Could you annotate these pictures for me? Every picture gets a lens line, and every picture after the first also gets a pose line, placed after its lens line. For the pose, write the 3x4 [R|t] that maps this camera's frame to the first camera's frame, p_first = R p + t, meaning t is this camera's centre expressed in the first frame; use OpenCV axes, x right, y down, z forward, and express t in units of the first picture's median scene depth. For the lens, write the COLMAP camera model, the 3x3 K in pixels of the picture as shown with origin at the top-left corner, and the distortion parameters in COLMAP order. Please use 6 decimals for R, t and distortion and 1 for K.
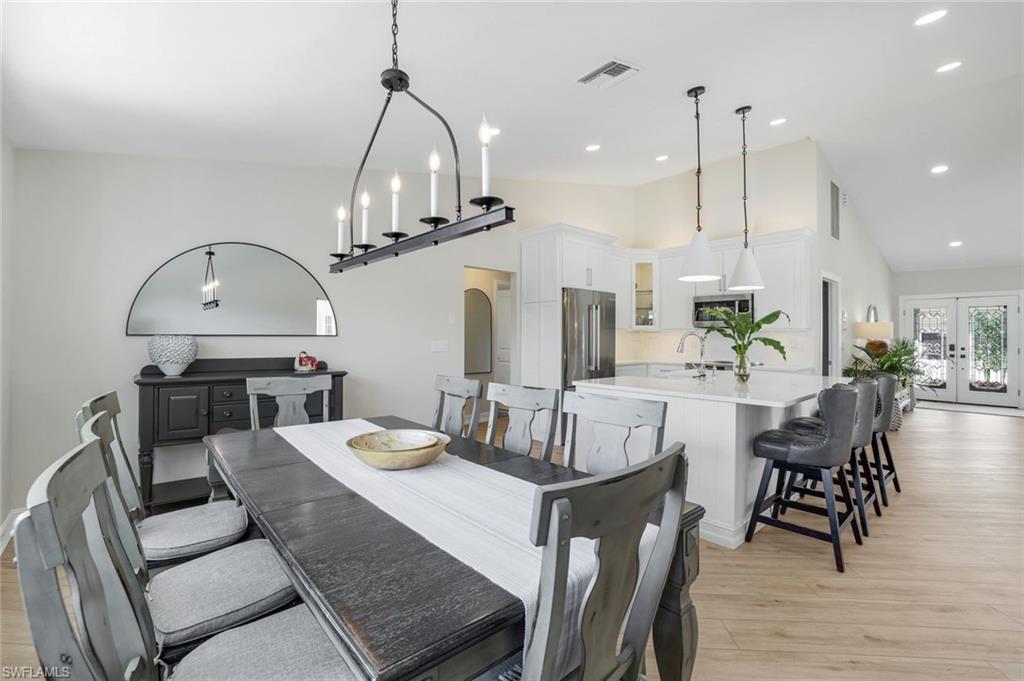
lens RADIAL K [[451.1, 0, 509.4], [0, 451.1, 333.6], [0, 0, 1]] dist [-0.011304, 0.000422]
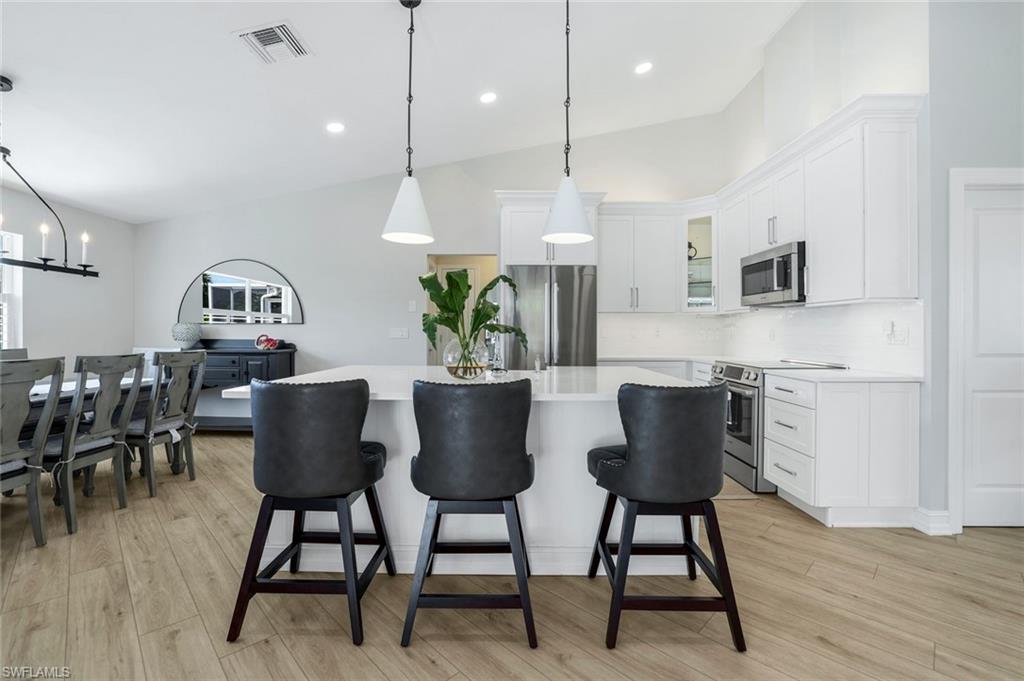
lens RADIAL K [[451.1, 0, 509.4], [0, 451.1, 333.6], [0, 0, 1]] dist [-0.011304, 0.000422]
pose [[0.730986, -0.000627, -0.682392, 0.935614], [0.004494, 0.999982, 0.003896, 0.031801], [0.682378, -0.005915, 0.730976, 0.480296]]
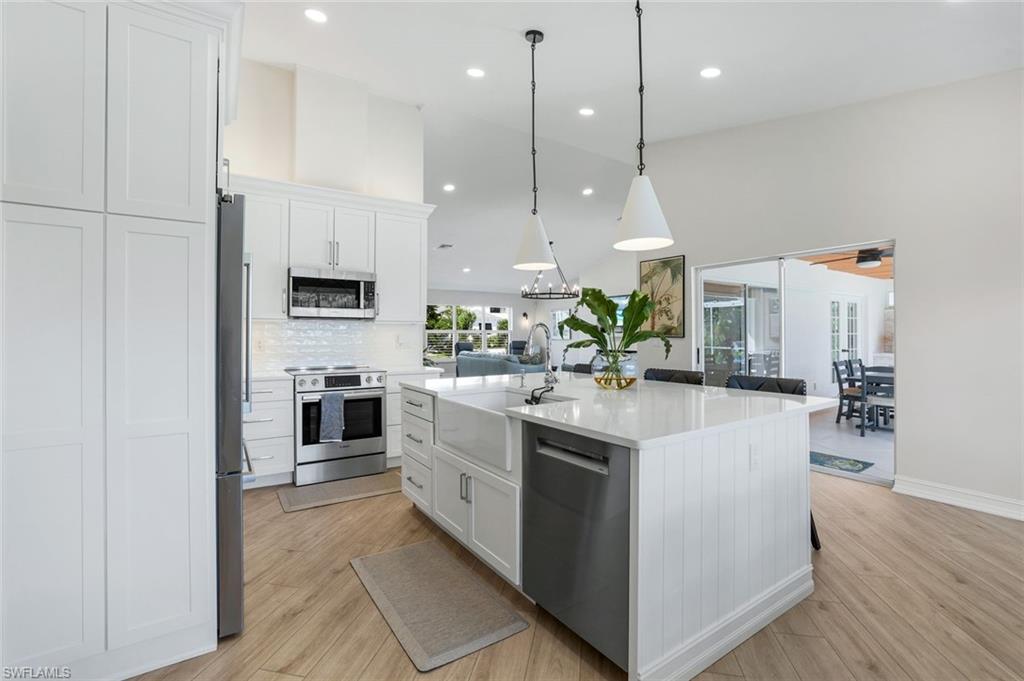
lens RADIAL K [[451.1, 0, 509.4], [0, 451.1, 333.6], [0, 0, 1]] dist [-0.011304, 0.000422]
pose [[0.137364, -0.003209, 0.990515, -0.246206], [0.000620, 0.999995, 0.003154, 0.010846], [-0.990520, 0.000181, 0.137365, 0.960430]]
